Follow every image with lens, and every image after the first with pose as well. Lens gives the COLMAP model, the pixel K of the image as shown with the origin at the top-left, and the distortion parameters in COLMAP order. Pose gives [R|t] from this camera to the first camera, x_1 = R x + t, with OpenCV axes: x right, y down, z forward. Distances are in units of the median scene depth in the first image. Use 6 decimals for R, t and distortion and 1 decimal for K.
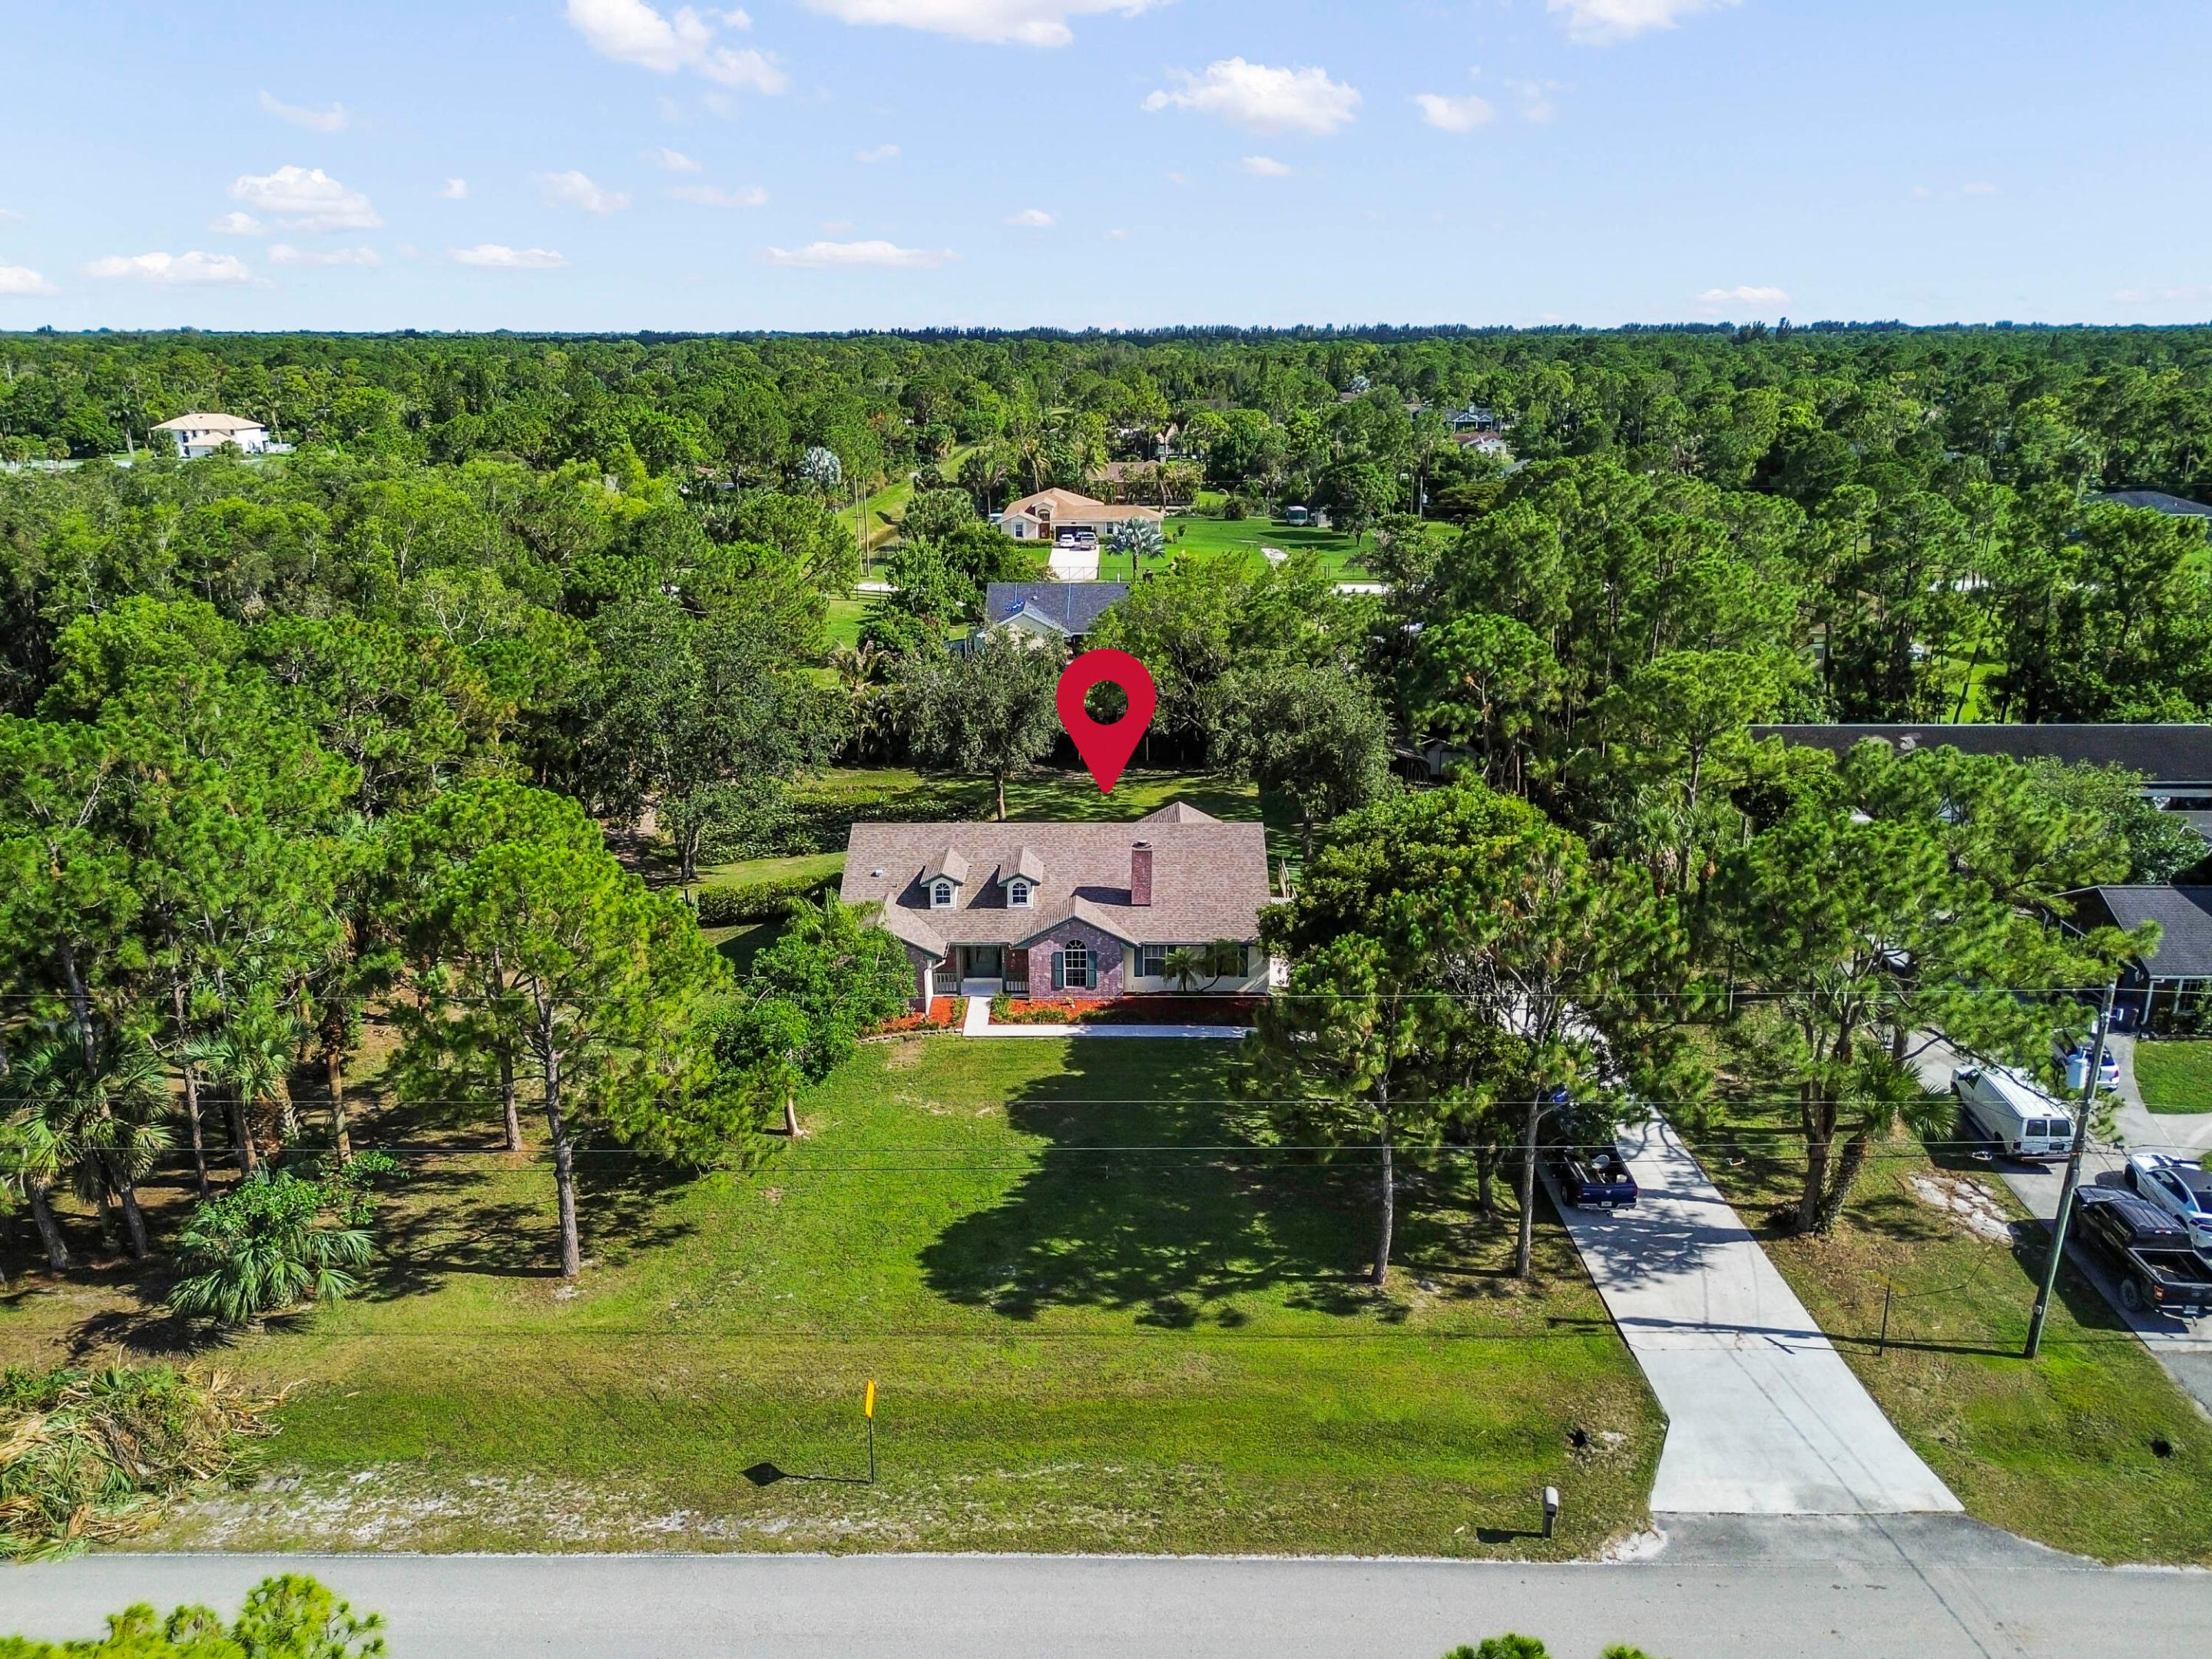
lens RADIAL K [[1580.5, 0, 1119.6], [0, 1580.5, 831.3], [0, 0, 1]] dist [0.052862, -0.036462]
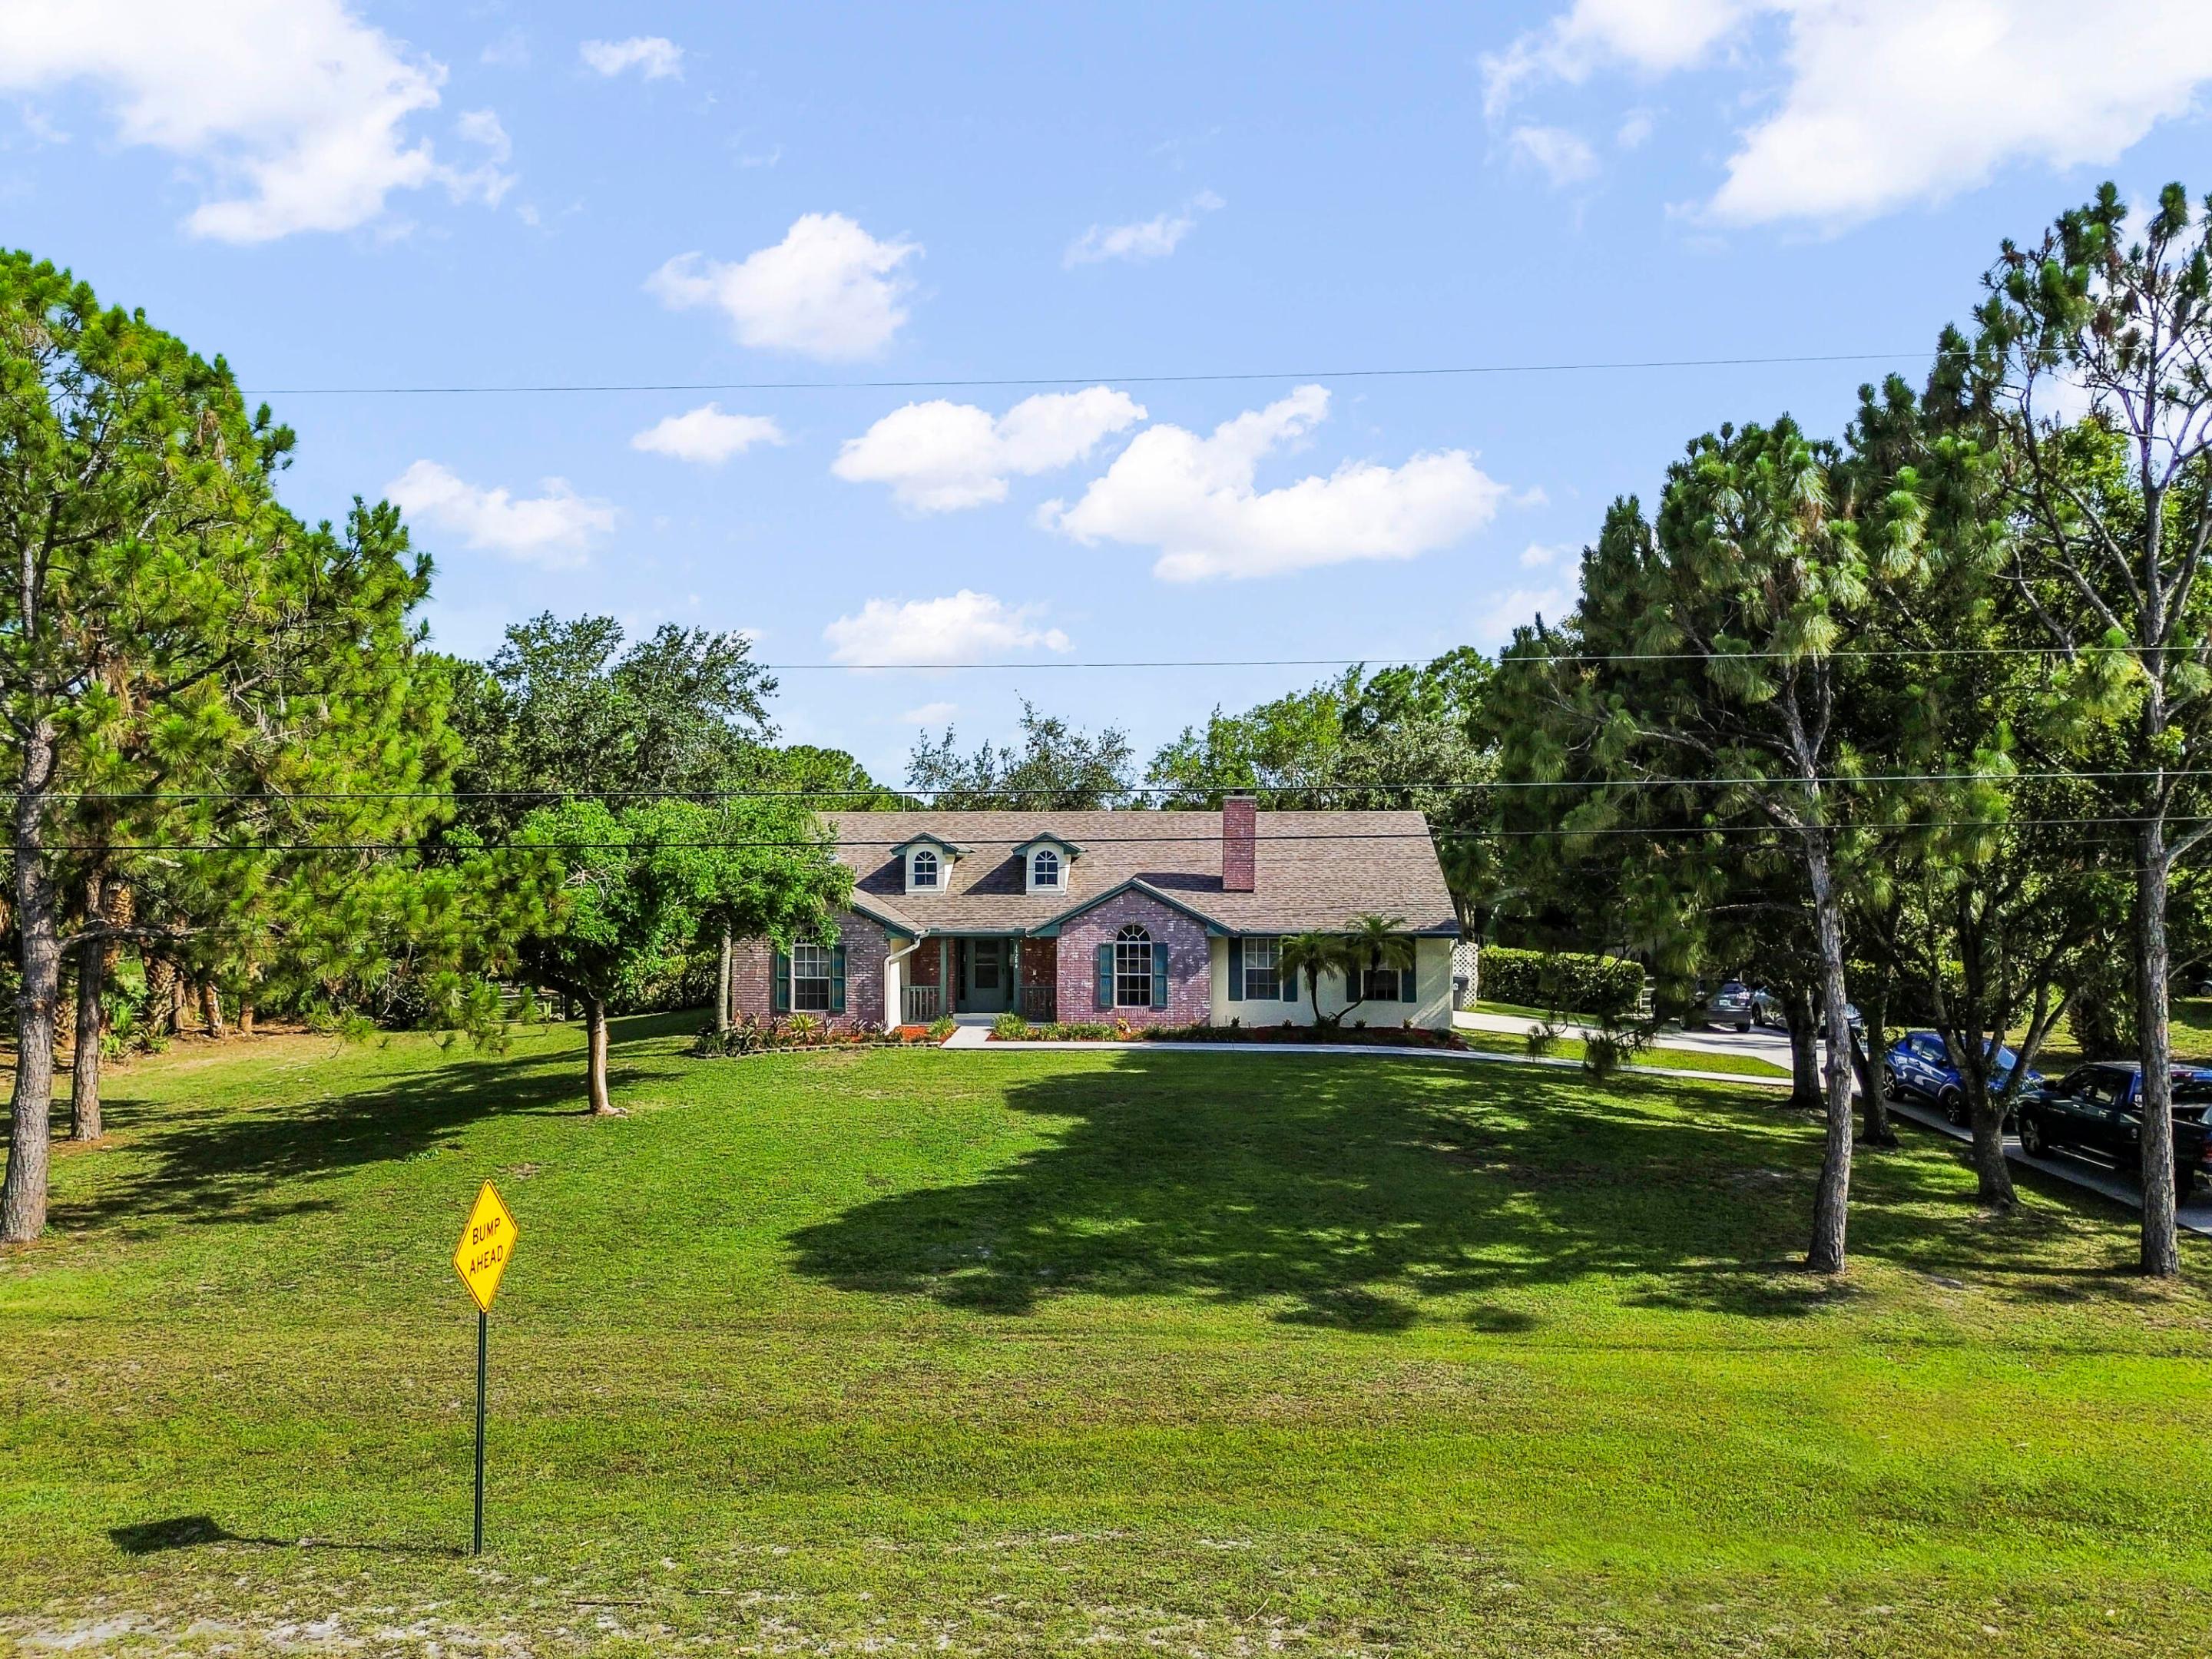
lens RADIAL K [[1580.5, 0, 1119.6], [0, 1580.5, 831.3], [0, 0, 1]] dist [0.052862, -0.036462]
pose [[0.999228, 0.000949, -0.039285, -0.012208], [-0.013056, 0.950935, -0.309115, 0.305384], [0.037064, 0.309389, 0.950213, 0.543105]]
